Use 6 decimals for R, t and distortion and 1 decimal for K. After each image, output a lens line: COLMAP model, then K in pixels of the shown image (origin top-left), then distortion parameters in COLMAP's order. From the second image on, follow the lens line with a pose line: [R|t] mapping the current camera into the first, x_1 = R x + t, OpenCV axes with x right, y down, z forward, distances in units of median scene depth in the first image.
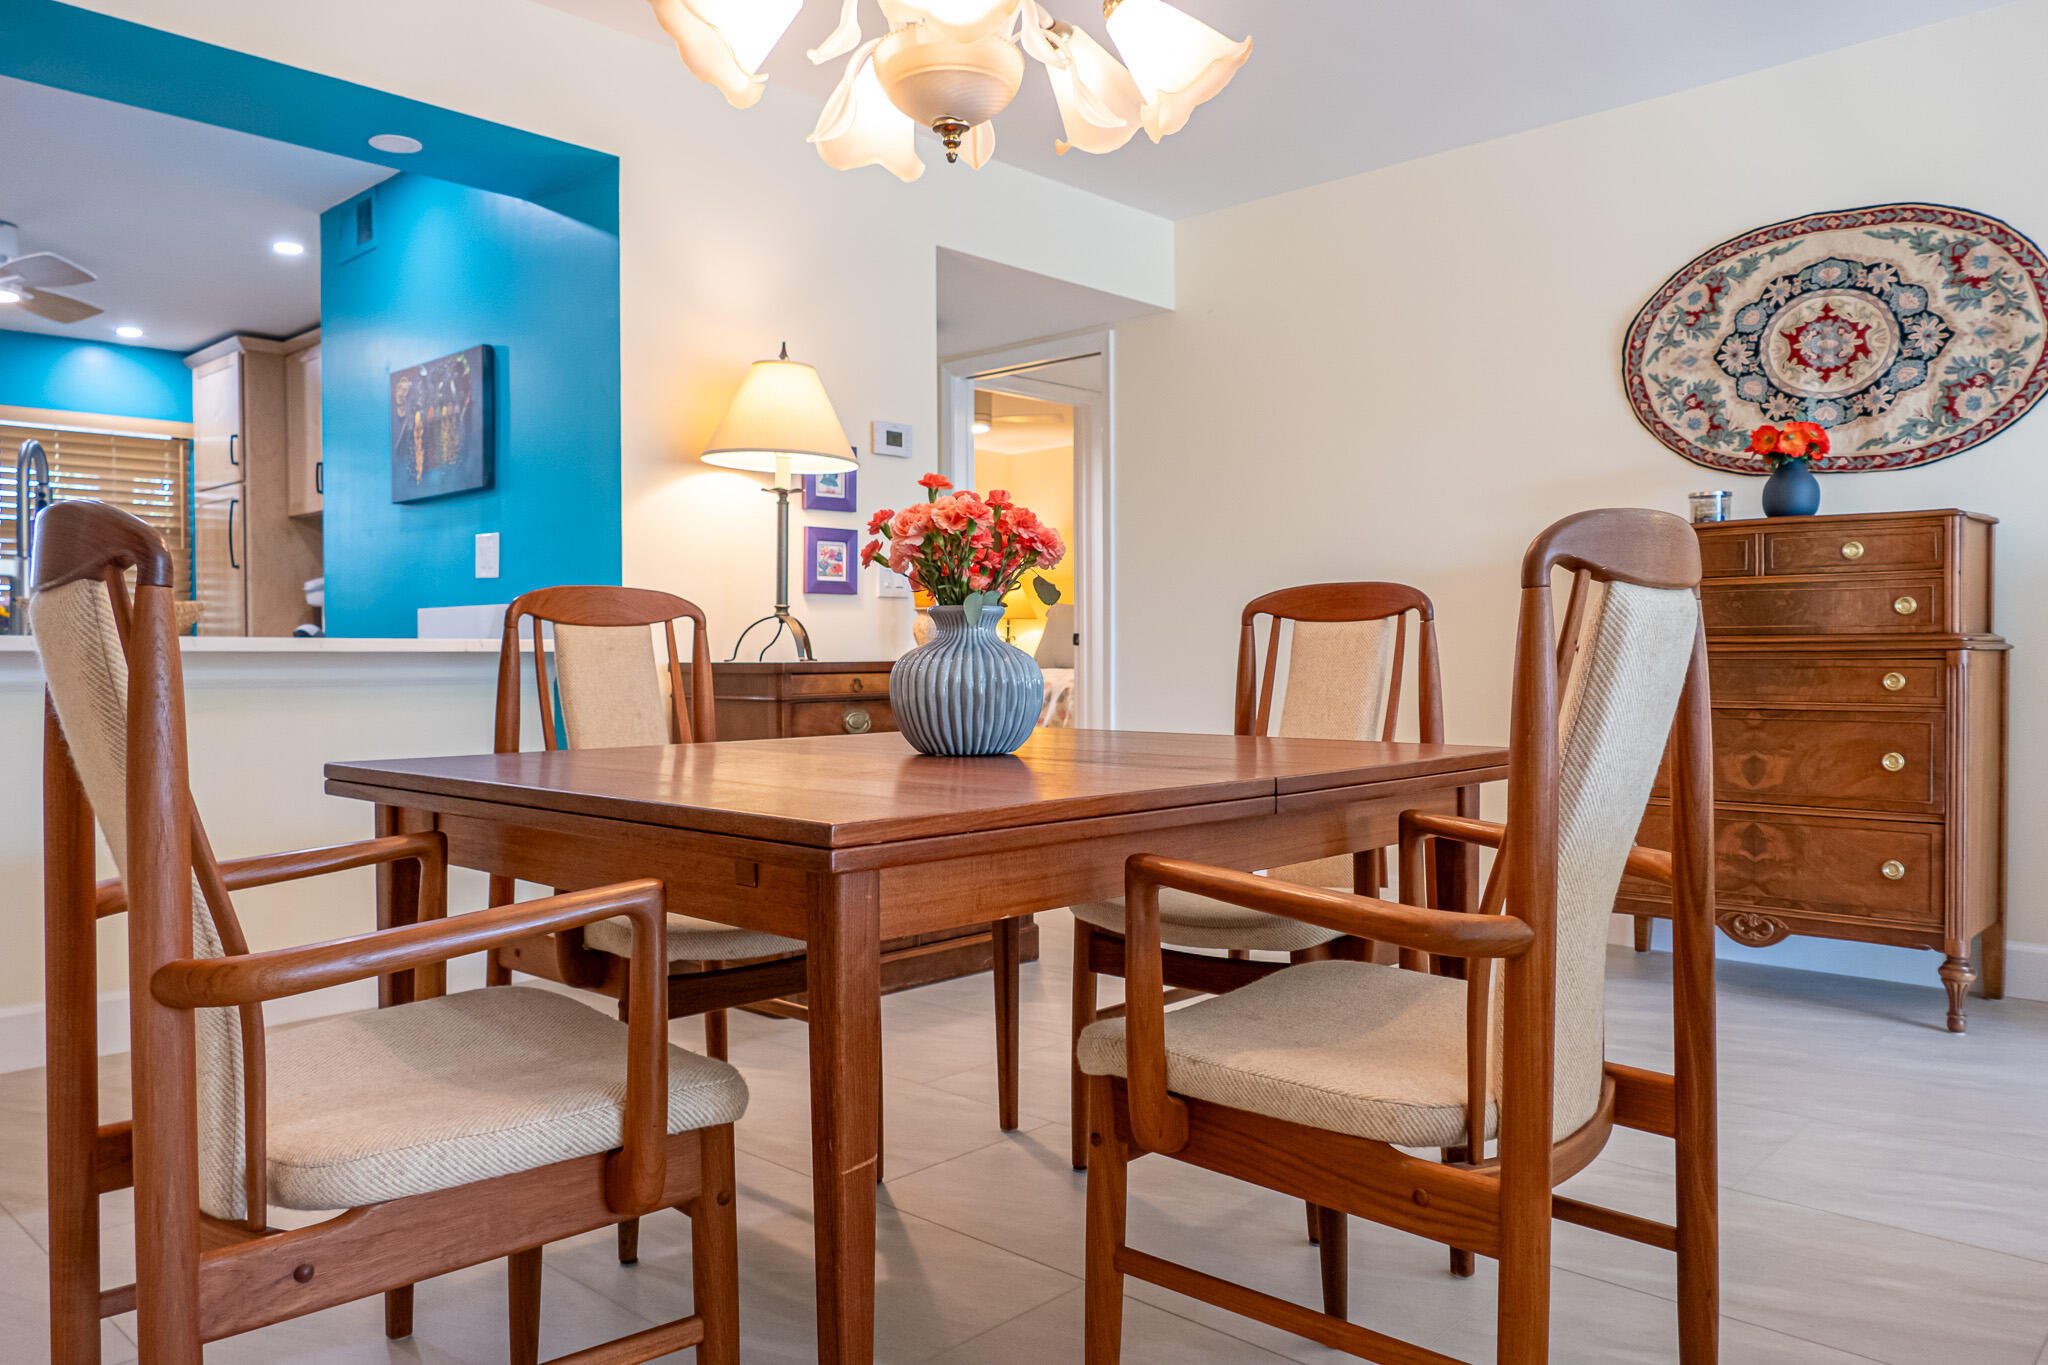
lens RADIAL K [[1468.7, 0, 1020.8], [0, 1468.7, 679.5], [0, 0, 1]] dist [-0.014926, 0.005432]
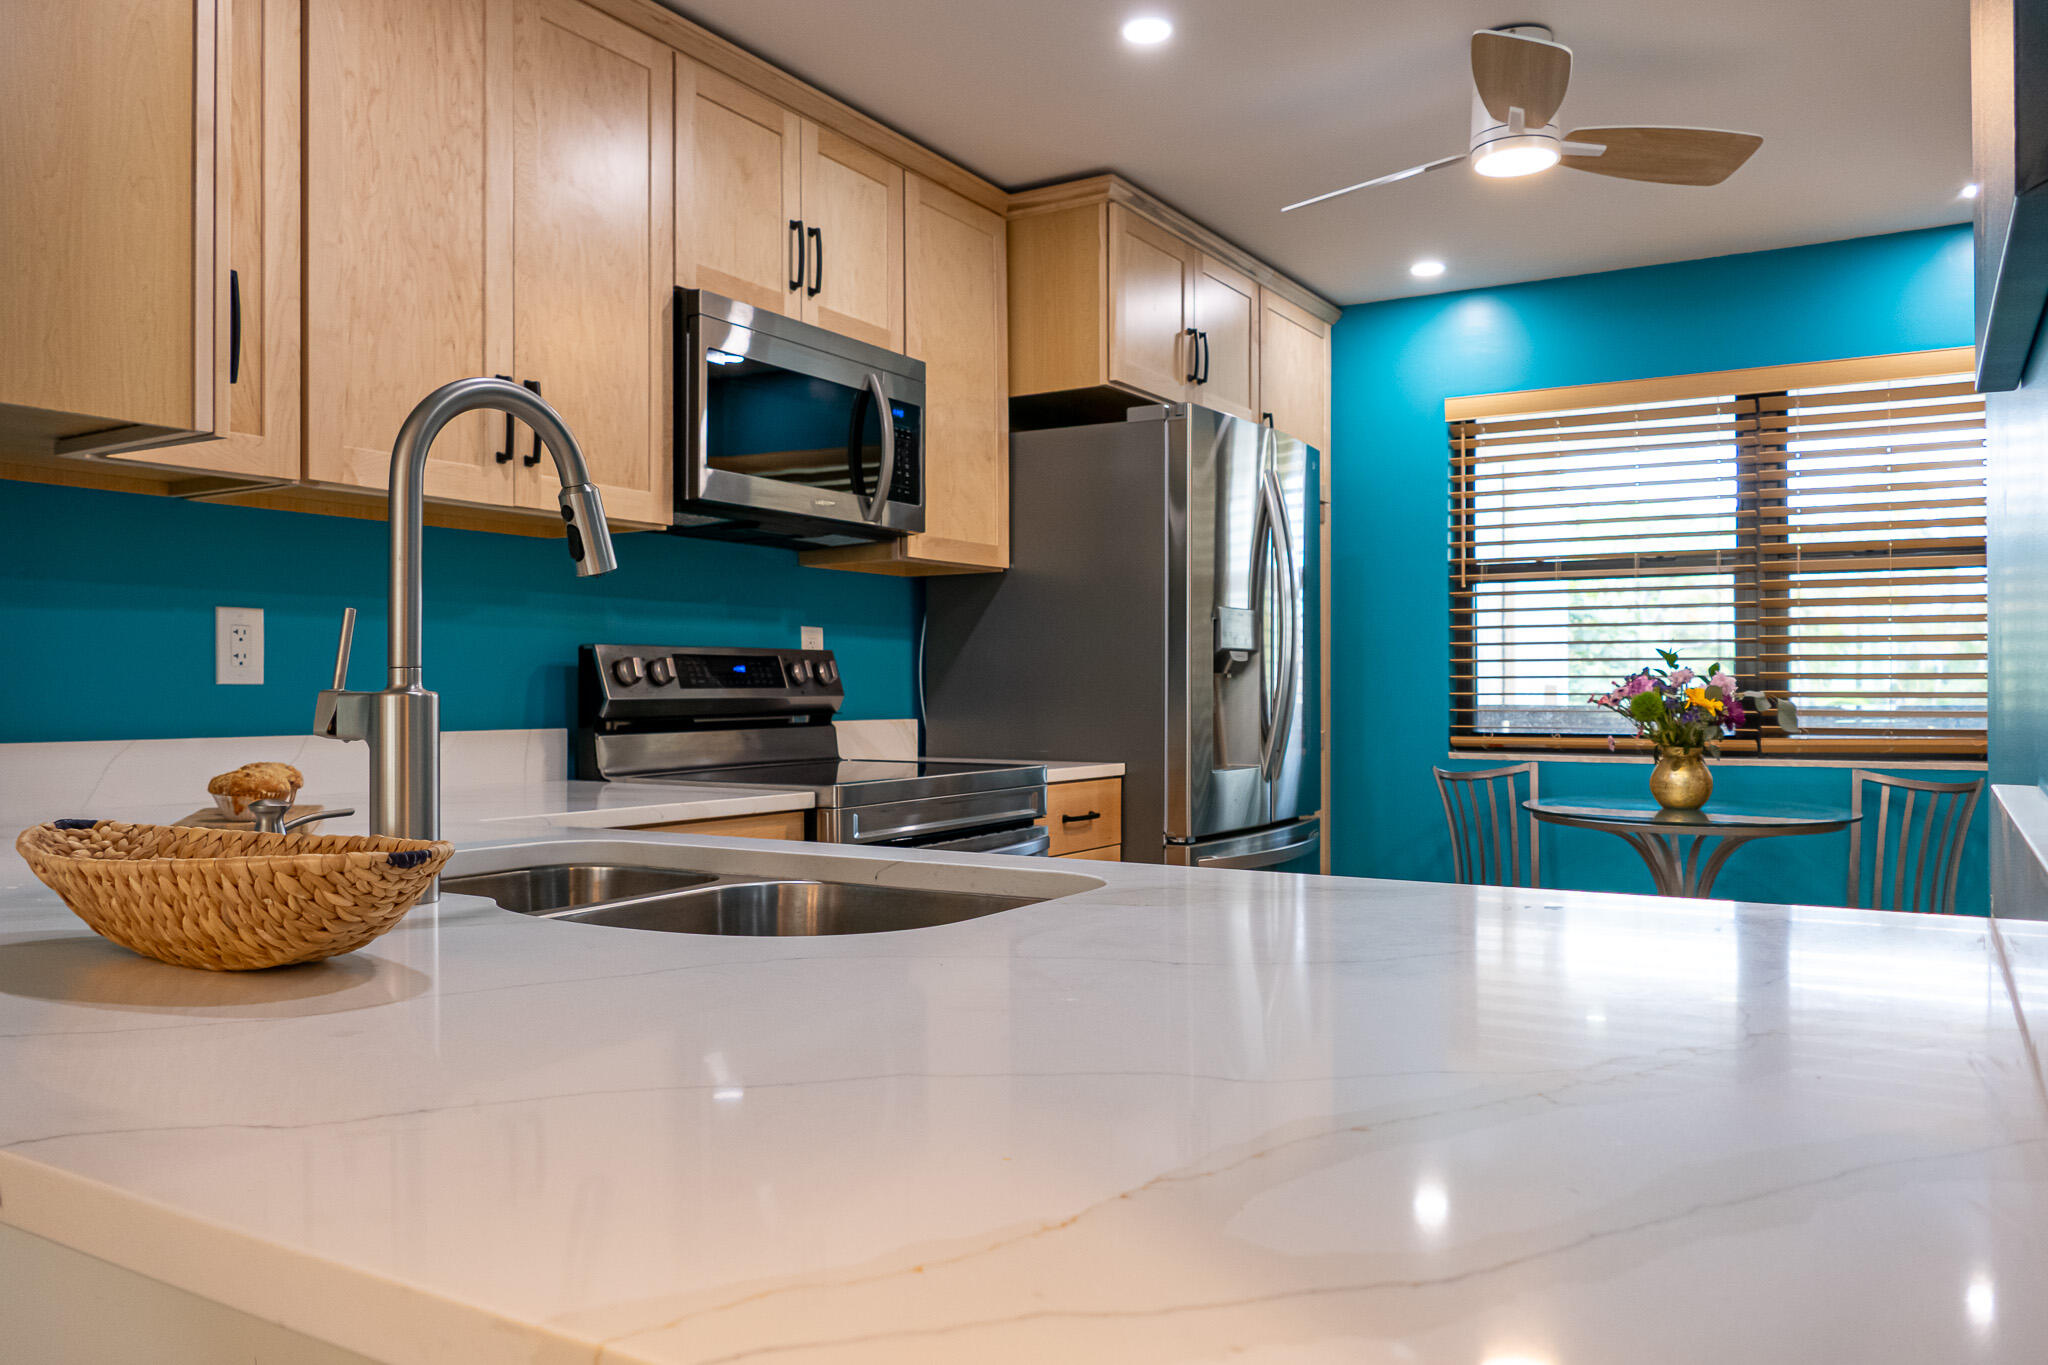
lens RADIAL K [[1527.5, 0, 1039.7], [0, 1527.5, 677.2], [0, 0, 1]] dist [-0.011086, 0.000524]
pose [[0.233168, -0.002959, -0.972432, -0.192268], [-0.013670, 0.999887, -0.006321, -0.063012], [0.972340, 0.014767, 0.233101, 0.784980]]
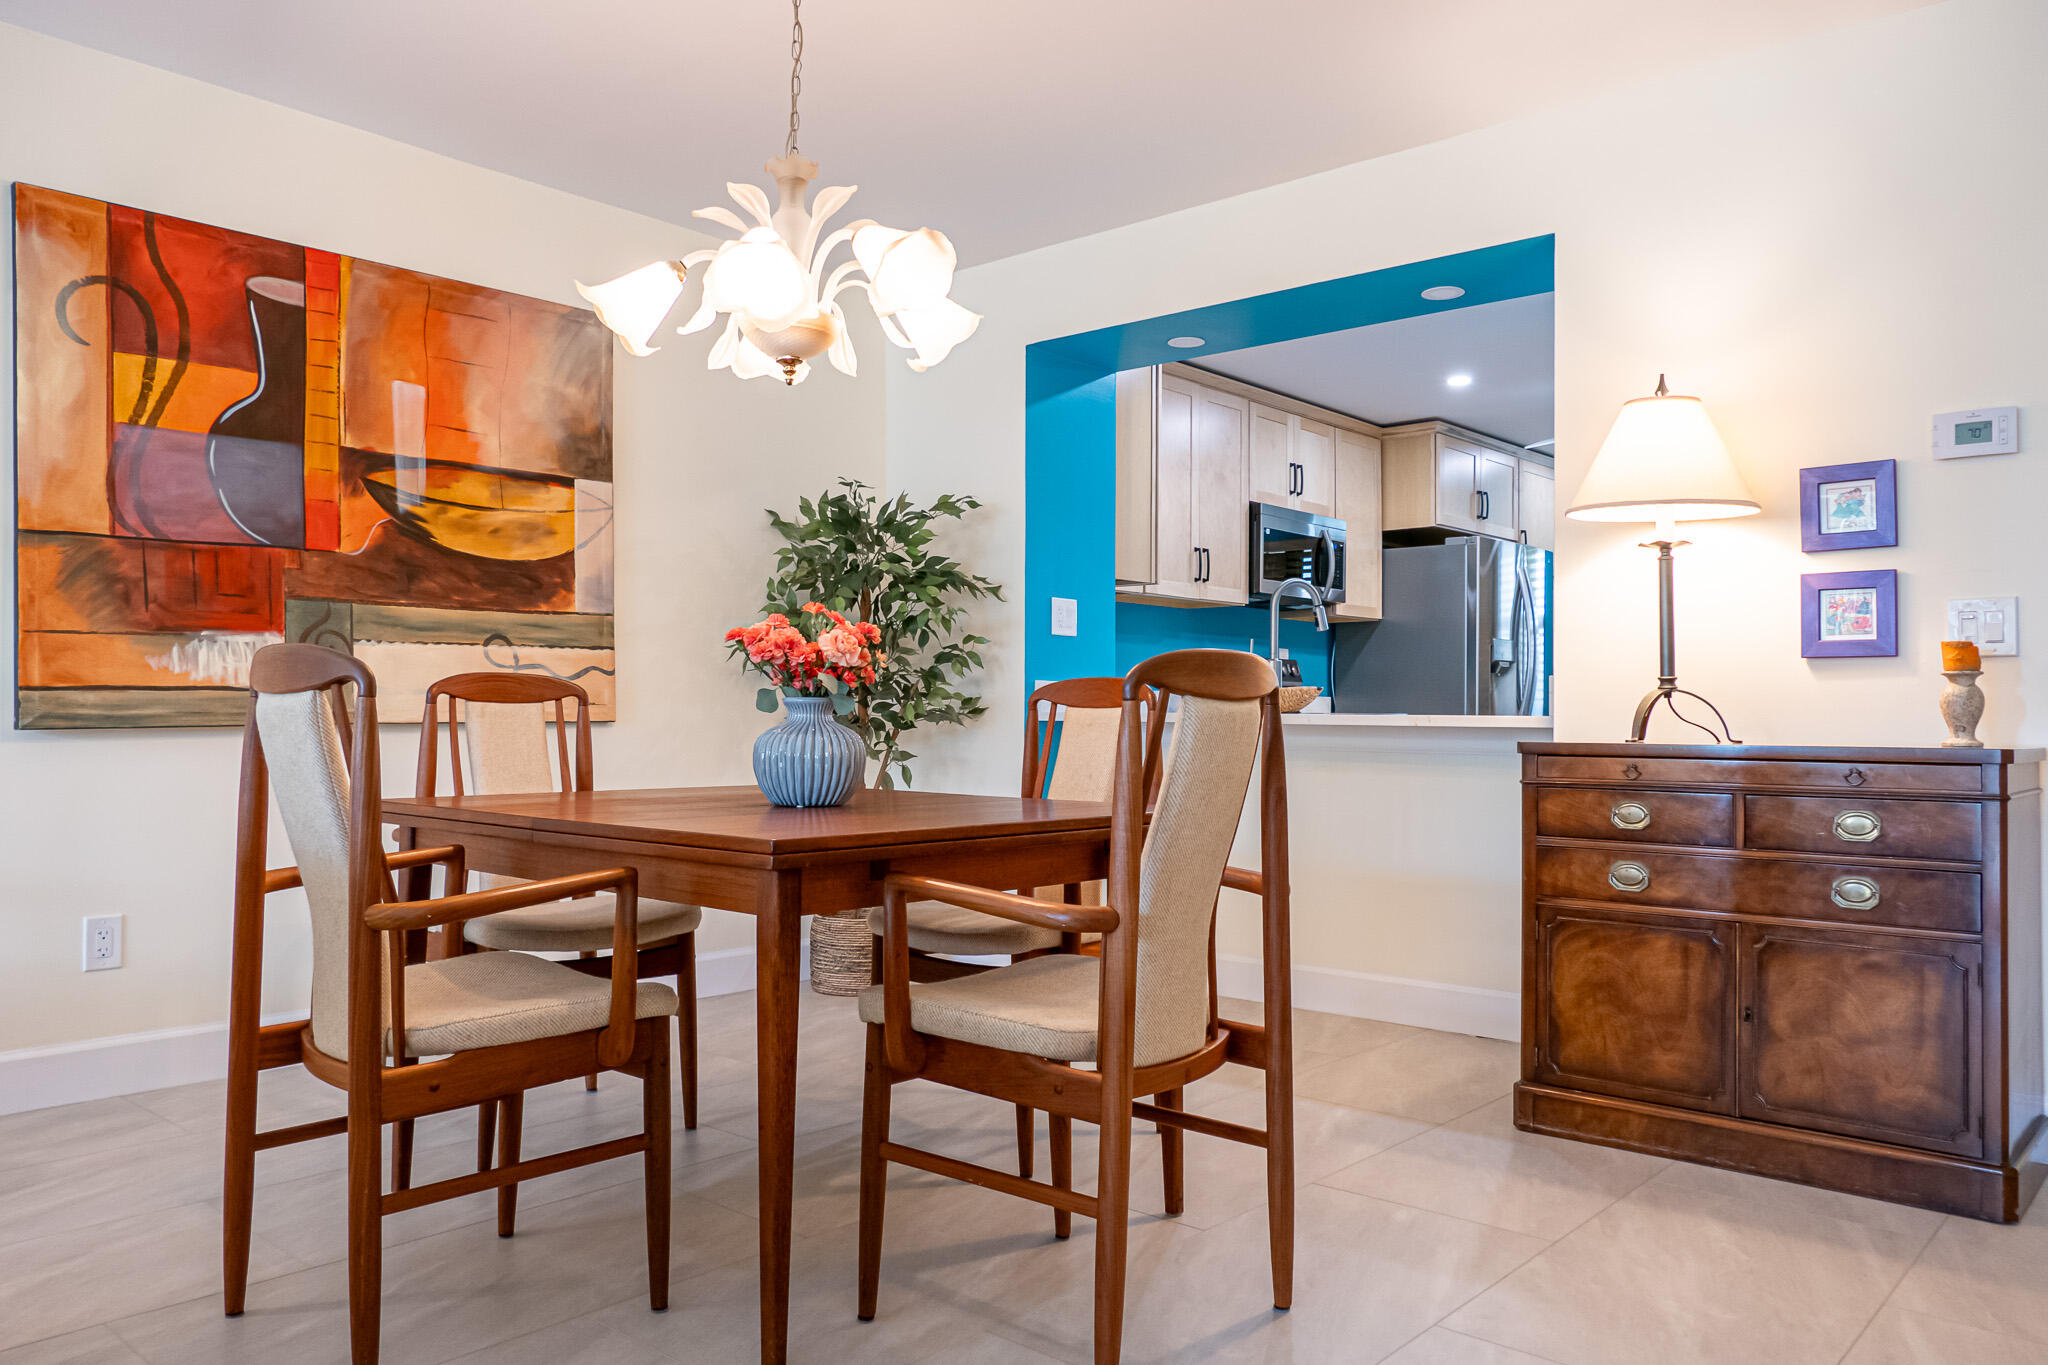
lens RADIAL K [[1468.7, 0, 1020.8], [0, 1468.7, 679.5], [0, 0, 1]] dist [-0.014926, 0.005432]
pose [[0.034641, -0.019605, -0.999208, 0.587169], [-0.023232, 0.999522, -0.020416, -0.019482], [0.999130, 0.023921, 0.034169, 0.509733]]
